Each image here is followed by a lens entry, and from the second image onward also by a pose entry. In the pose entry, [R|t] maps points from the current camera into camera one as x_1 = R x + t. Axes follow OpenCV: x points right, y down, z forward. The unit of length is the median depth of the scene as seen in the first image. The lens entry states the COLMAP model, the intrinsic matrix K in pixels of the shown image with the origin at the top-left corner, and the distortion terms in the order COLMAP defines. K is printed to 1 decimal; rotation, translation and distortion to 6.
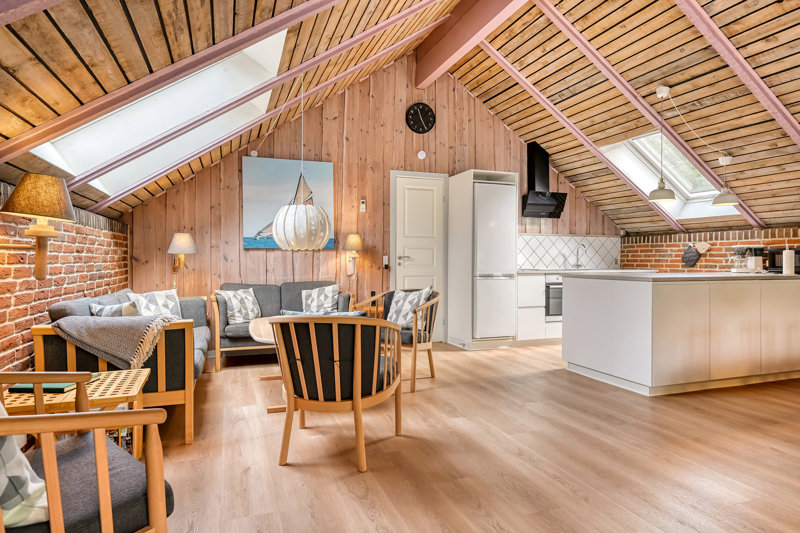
lens RADIAL K [[467.0, 0, 394.8], [0, 467.0, 267.5], [0, 0, 1]] dist [-0.035827, 0.006549]
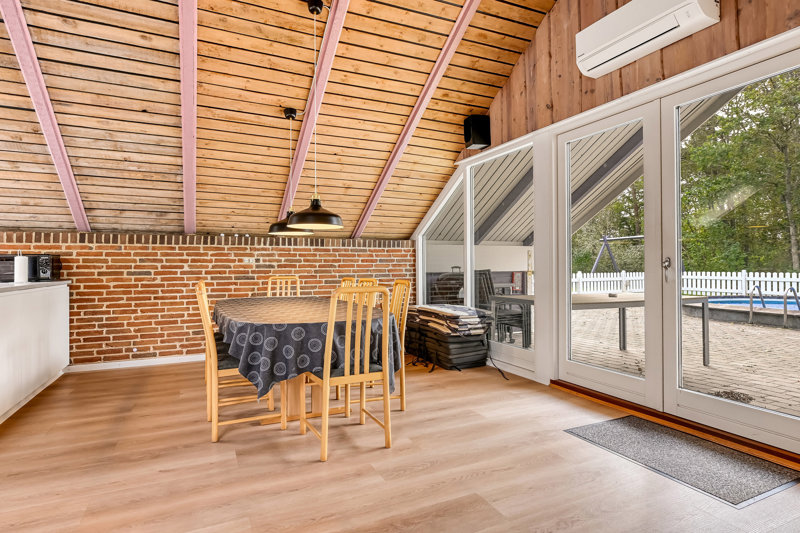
lens RADIAL K [[407.3, 0, 400.8], [0, 407.3, 259.6], [0, 0, 1]] dist [0.006129, -0.001402]
pose [[-0.061195, 0.013164, 0.998039, 0.003920], [0.020905, 0.999711, -0.011905, -0.004264], [-0.997907, 0.020136, -0.061452, 0.229816]]
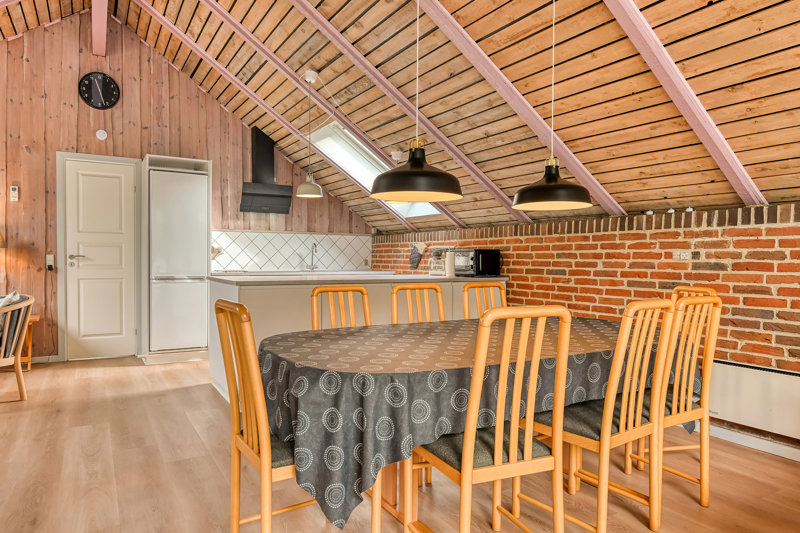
lens RADIAL K [[525.4, 0, 399.0], [0, 525.4, 273.1], [0, 0, 1]] dist [-0.001299, -0.000916]
pose [[0.981206, 0.000935, 0.192960, 0.438937], [-0.003099, 0.999936, 0.010912, -0.004098], [-0.192938, -0.011305, 0.981146, -0.044992]]
